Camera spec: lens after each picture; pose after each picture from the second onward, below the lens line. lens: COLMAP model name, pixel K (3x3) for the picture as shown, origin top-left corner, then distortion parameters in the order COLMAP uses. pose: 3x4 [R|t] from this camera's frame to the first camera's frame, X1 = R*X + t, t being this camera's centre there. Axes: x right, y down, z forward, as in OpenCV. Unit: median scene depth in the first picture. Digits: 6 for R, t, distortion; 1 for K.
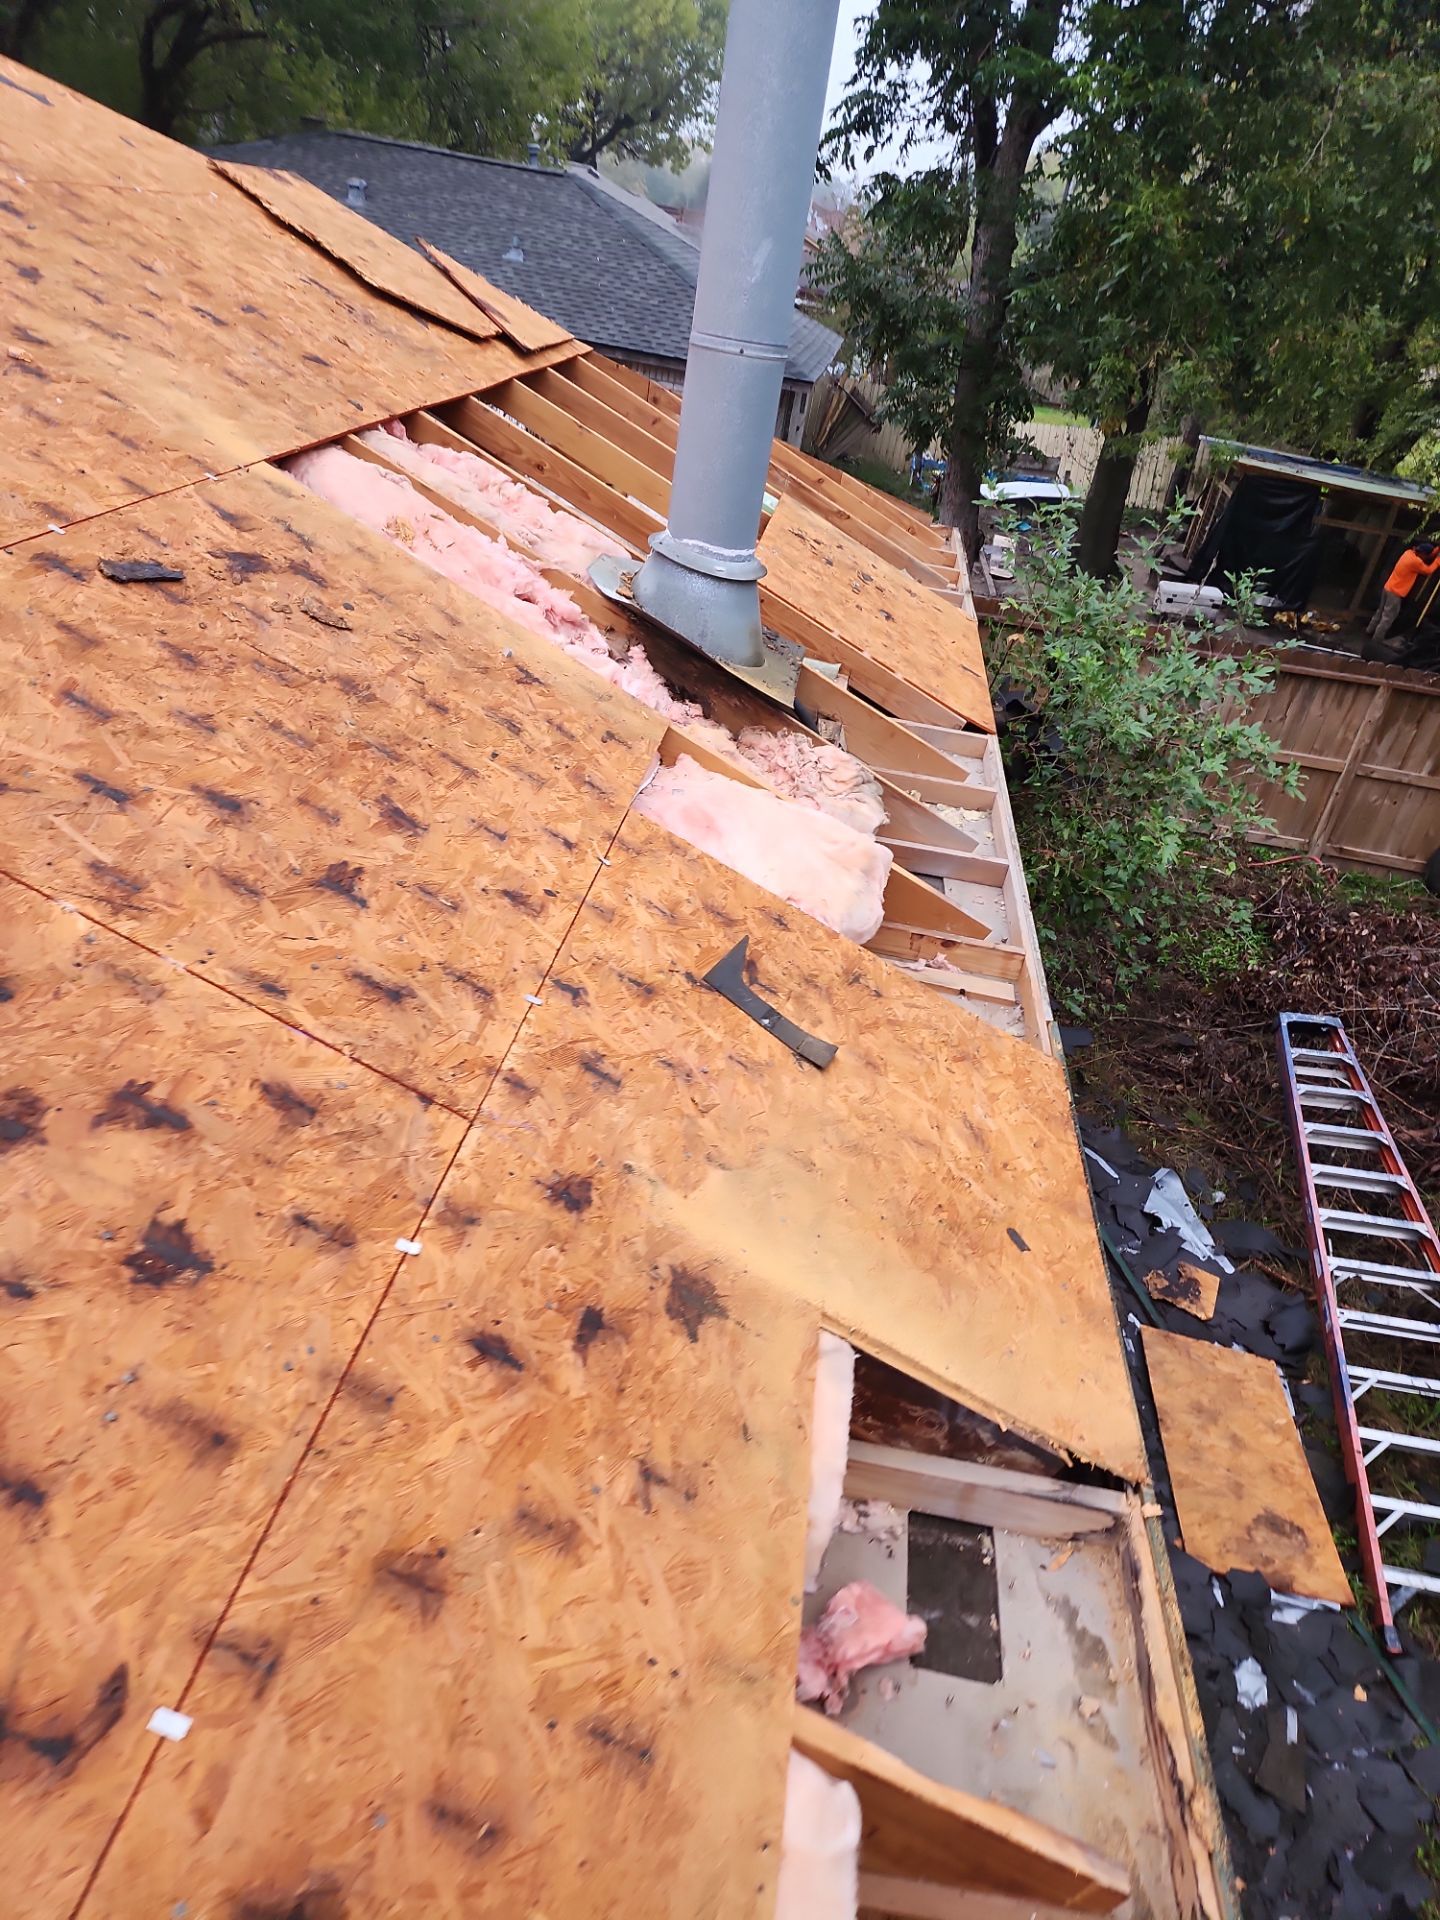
lens RADIAL K [[1298.6, 0, 709.7], [0, 1298.6, 958.6], [0, 0, 1]] dist [0.074055, -0.044716]
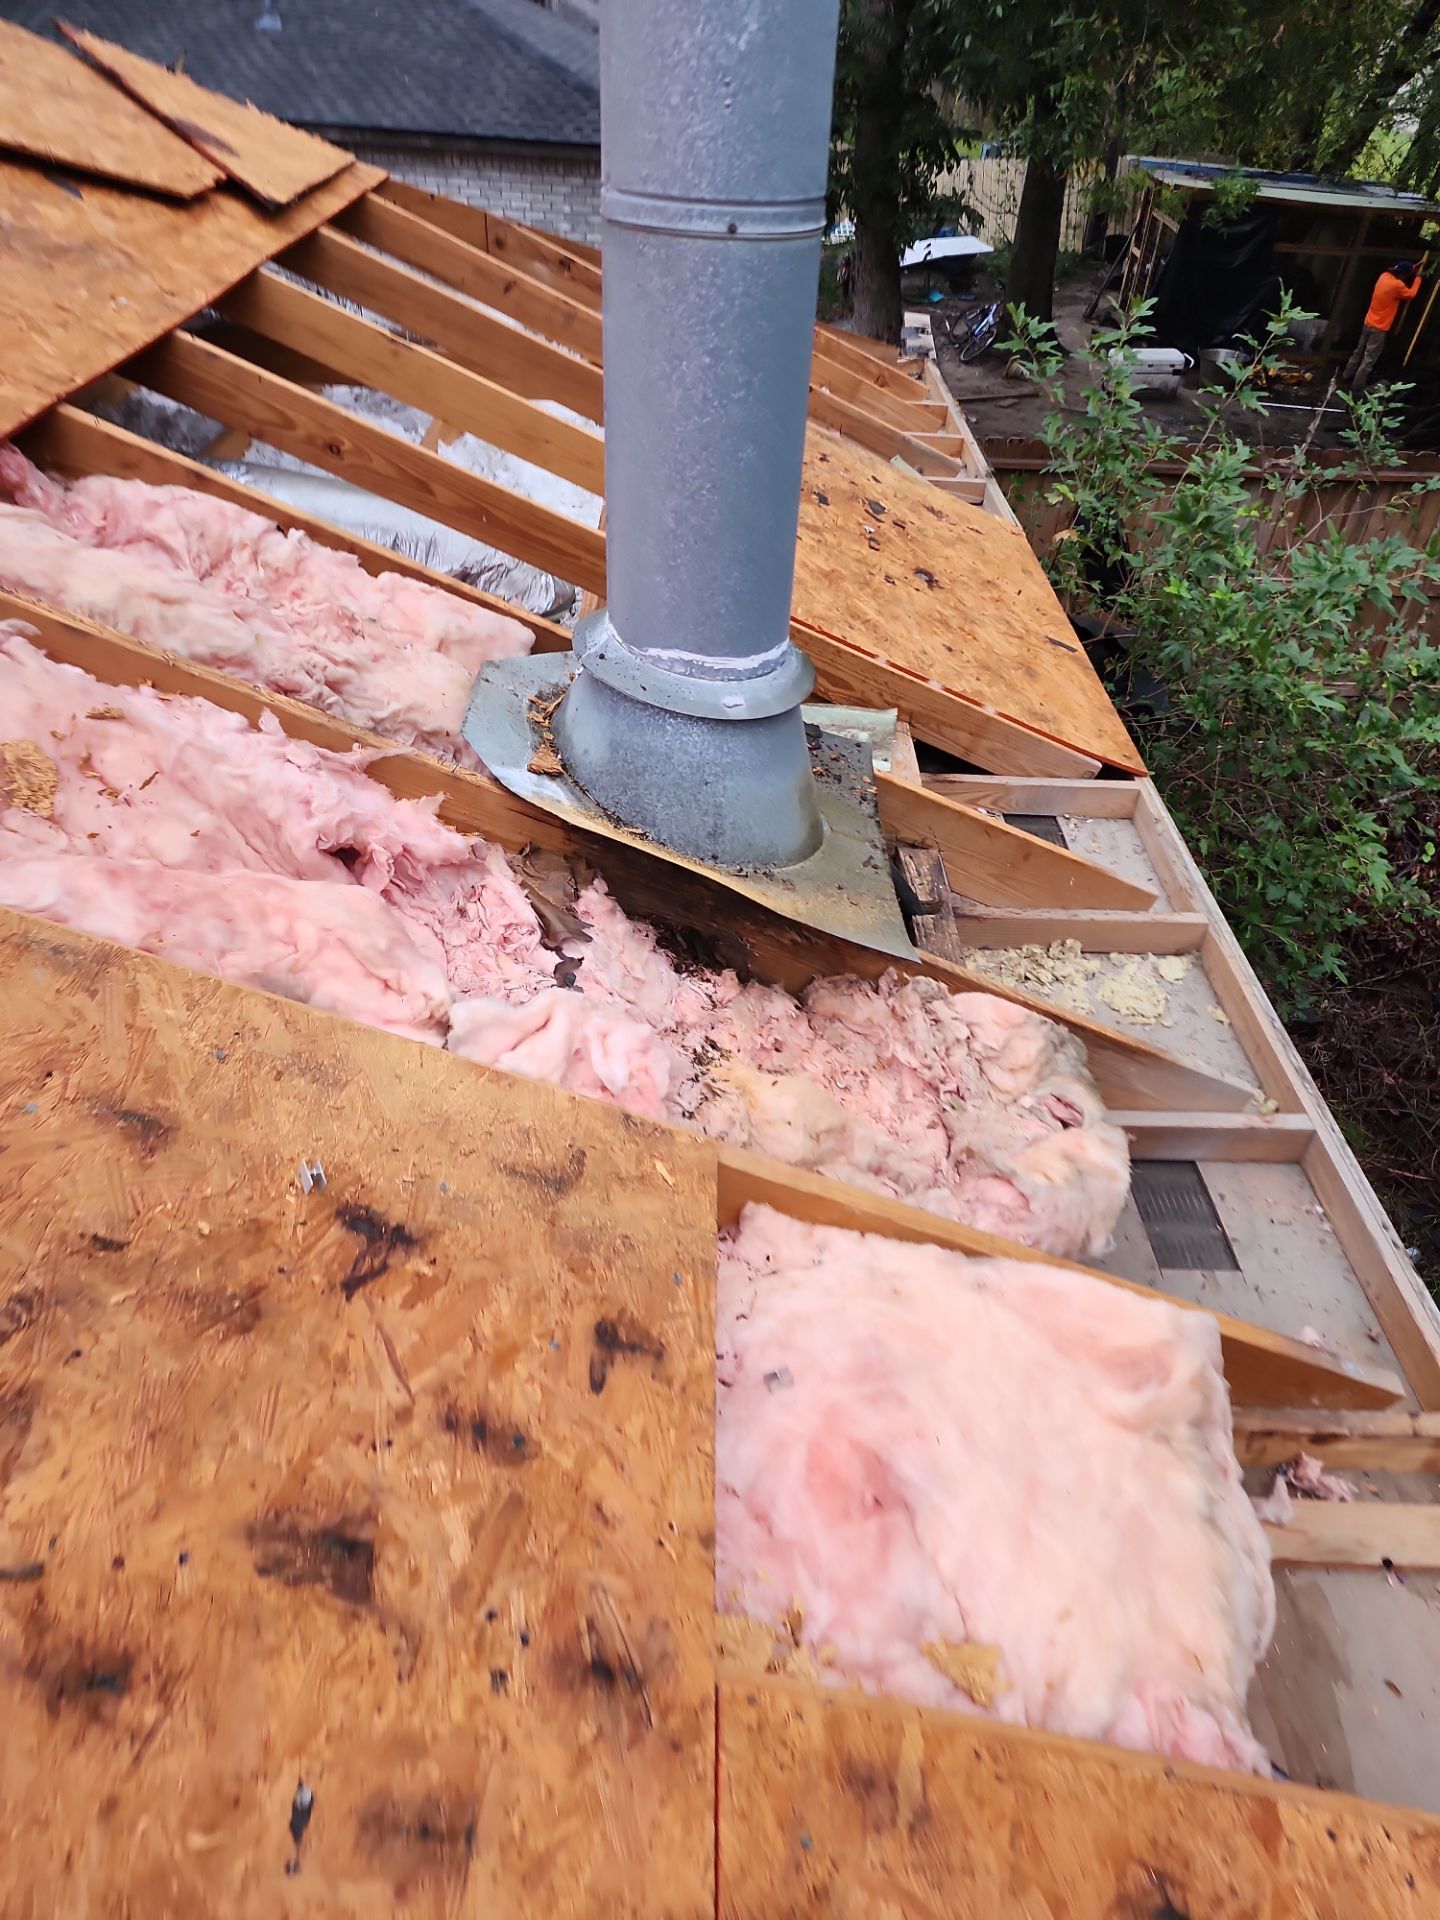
lens RADIAL K [[1292.6, 0, 723.2], [0, 1292.6, 982.0], [0, 0, 1]] dist [0.084487, -0.064192]
pose [[0.986503, -0.156932, 0.046731, -0.013263], [0.147574, 0.975774, 0.161512, -0.103126], [-0.070945, -0.152436, 0.985764, 0.190611]]
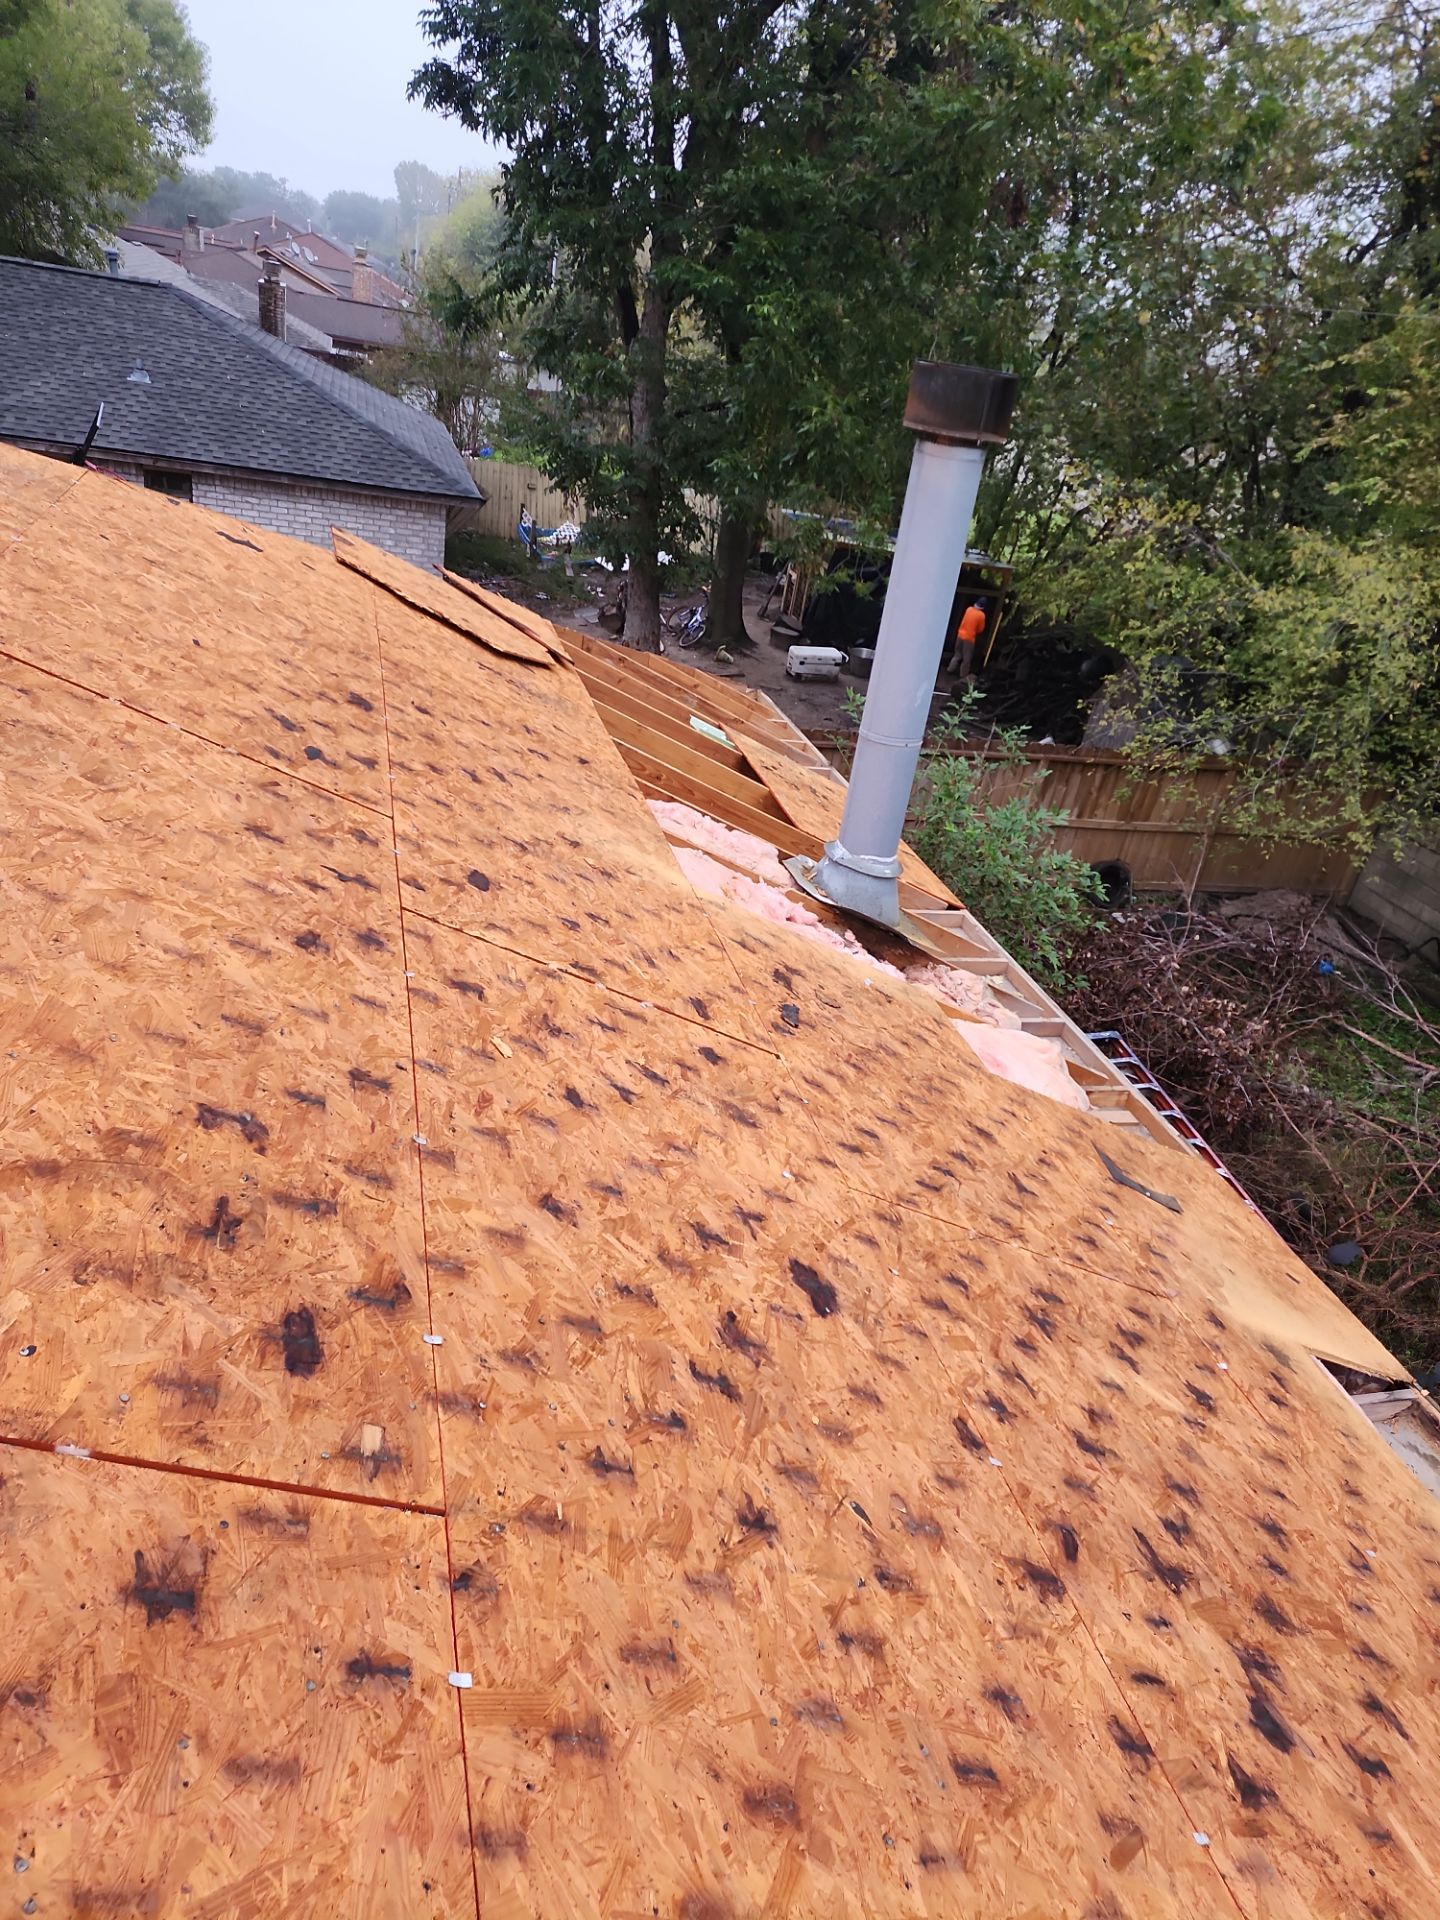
lens RADIAL K [[1292.6, 0, 723.2], [0, 1292.6, 982.0], [0, 0, 1]] dist [0.084487, -0.064192]
pose [[0.927224, -0.180095, 0.328362, -0.253974], [0.172698, 0.983611, 0.051813, -0.106190], [-0.332312, 0.008665, 0.943130, -0.126468]]
